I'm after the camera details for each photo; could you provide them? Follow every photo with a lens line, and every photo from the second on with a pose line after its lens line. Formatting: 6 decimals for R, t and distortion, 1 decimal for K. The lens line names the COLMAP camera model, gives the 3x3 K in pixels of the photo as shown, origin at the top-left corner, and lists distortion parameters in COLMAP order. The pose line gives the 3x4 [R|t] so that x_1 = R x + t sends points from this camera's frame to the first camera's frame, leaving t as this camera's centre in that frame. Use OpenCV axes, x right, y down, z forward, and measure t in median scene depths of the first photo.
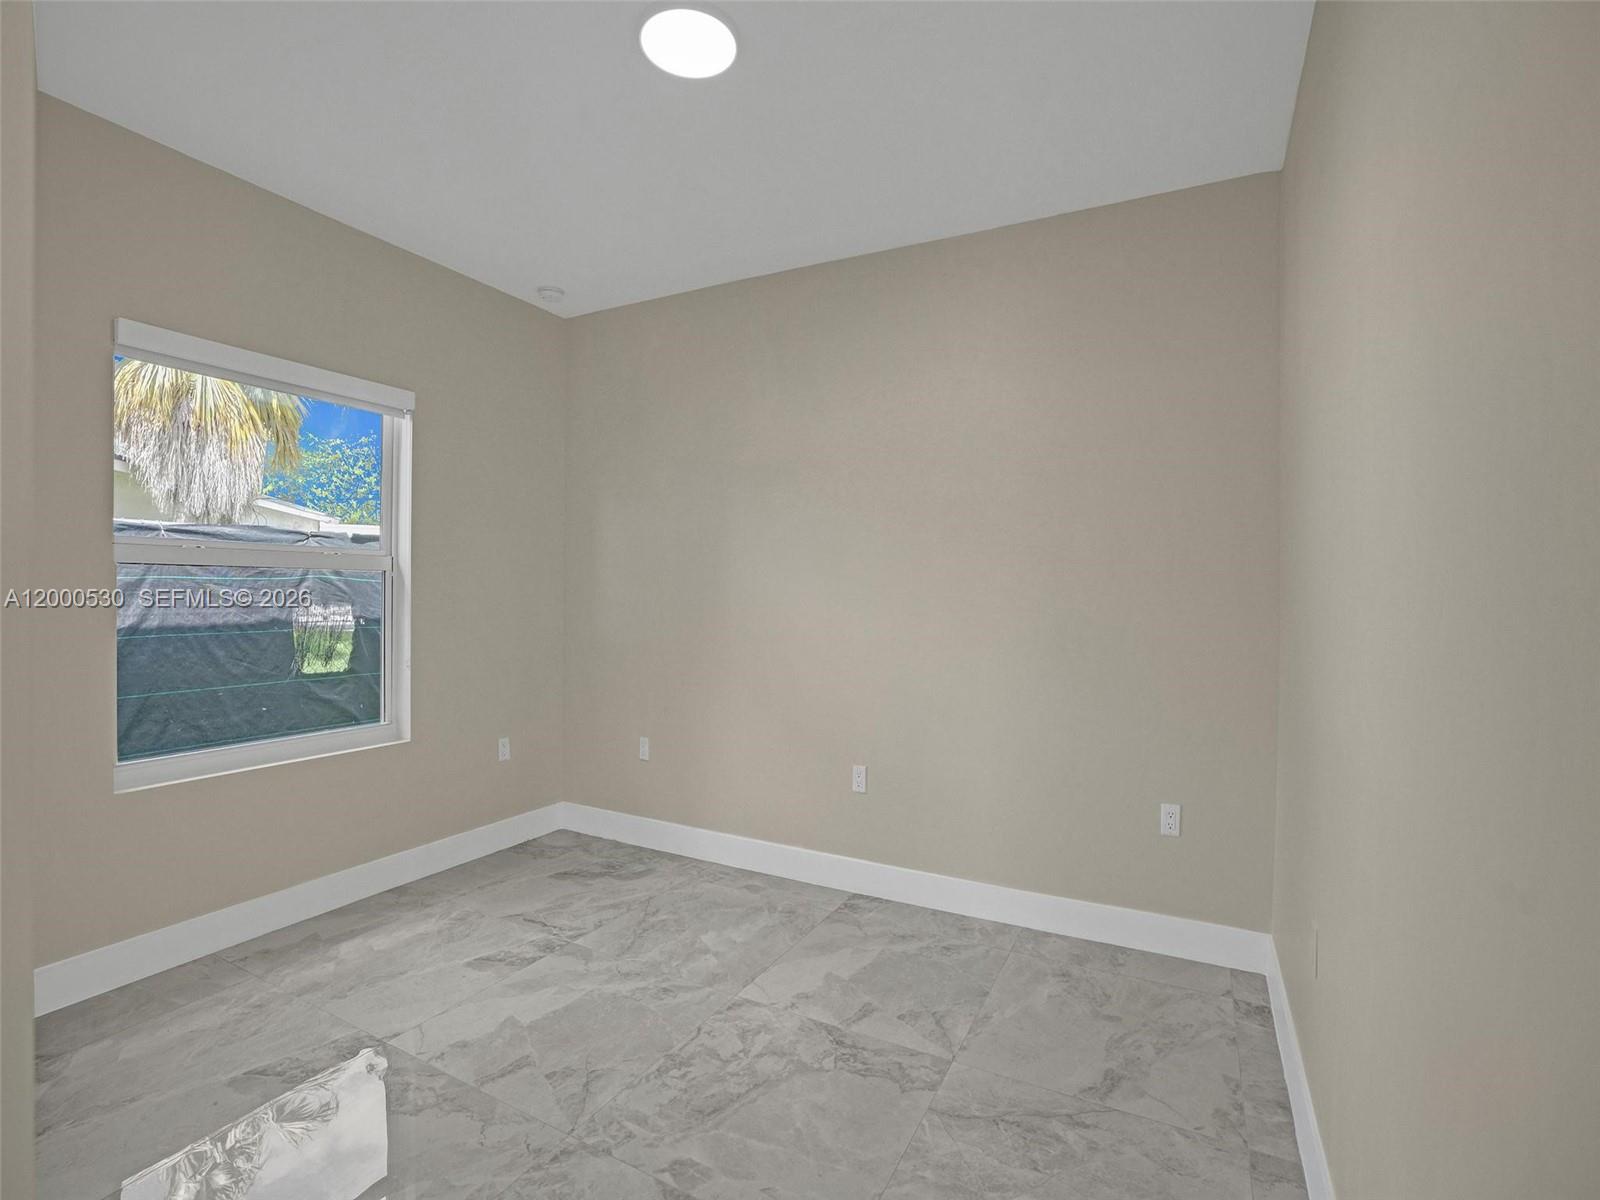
lens RADIAL K [[739.8, 0, 807.7], [0, 739.8, 607.9], [0, 0, 1]] dist [-0.070721, 0.022278]
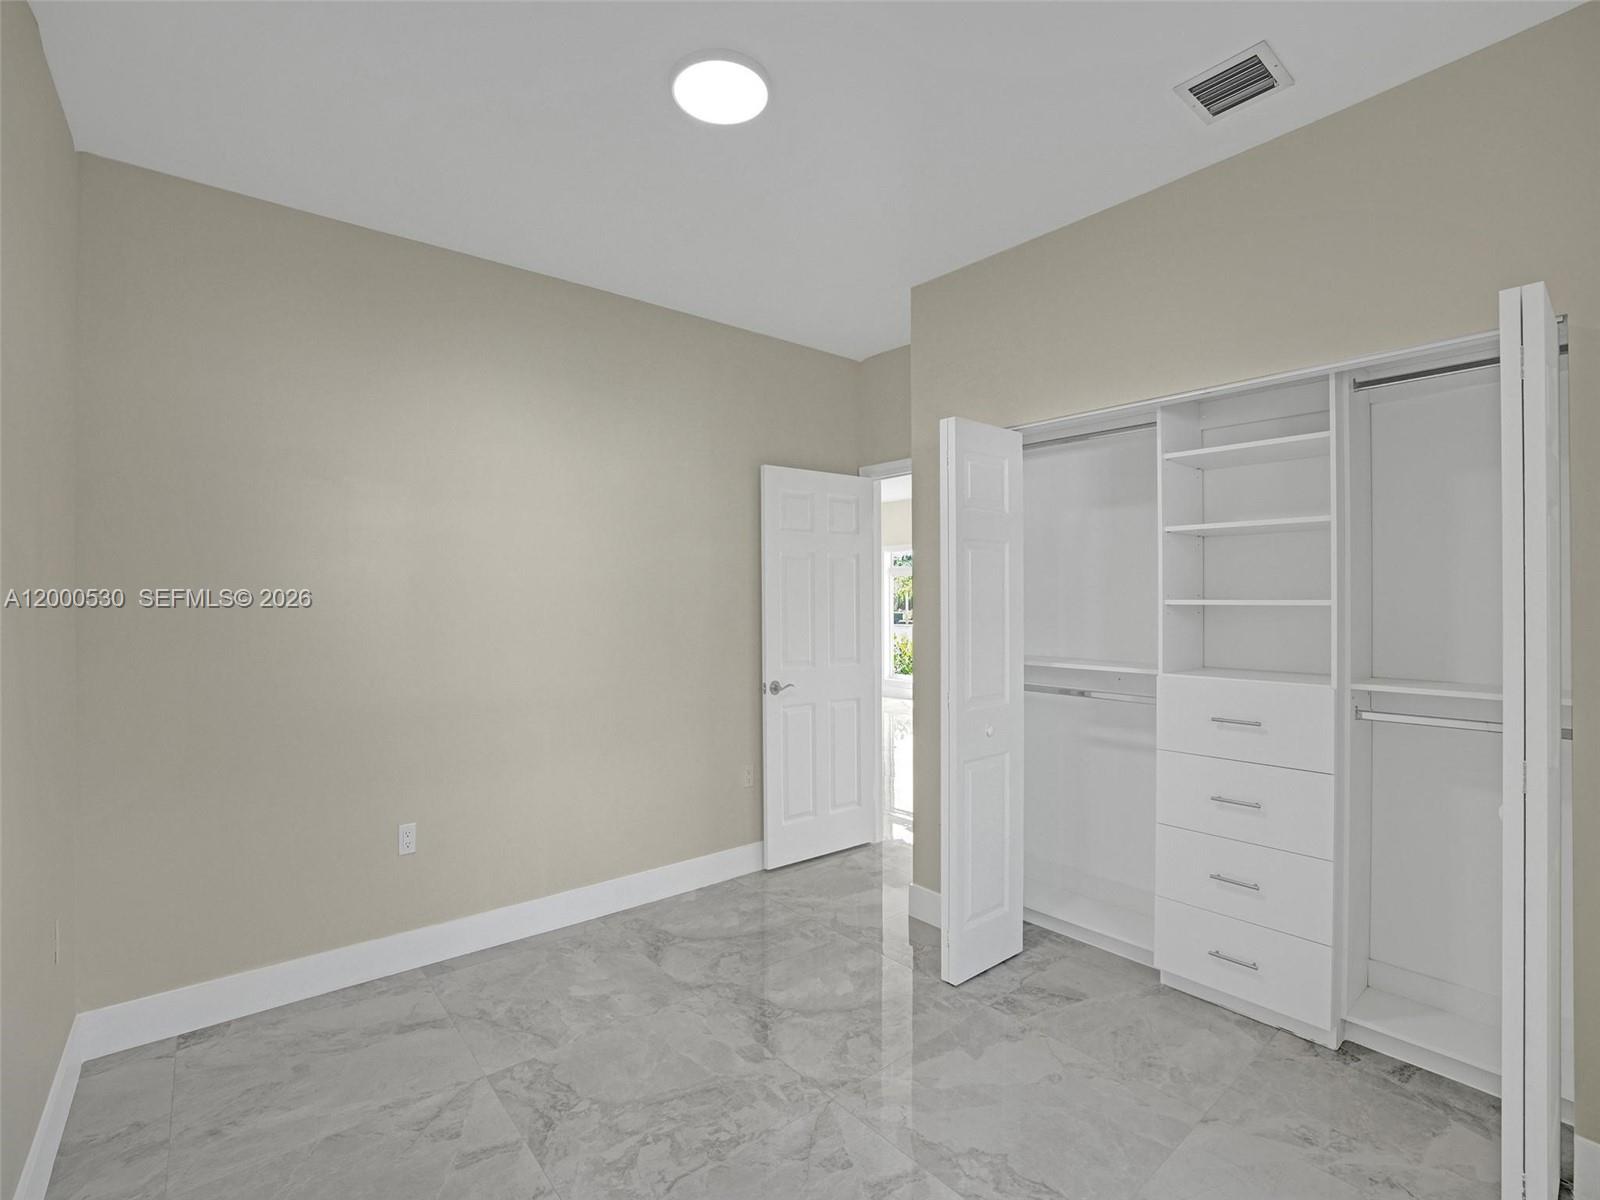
lens RADIAL K [[739.8, 0, 807.7], [0, 739.8, 607.9], [0, 0, 1]] dist [-0.070721, 0.022278]
pose [[-0.927267, -0.011030, 0.374238, -0.628550], [0.002420, 0.999368, 0.035452, -0.094455], [-0.374393, 0.033779, -0.926655, 1.790060]]
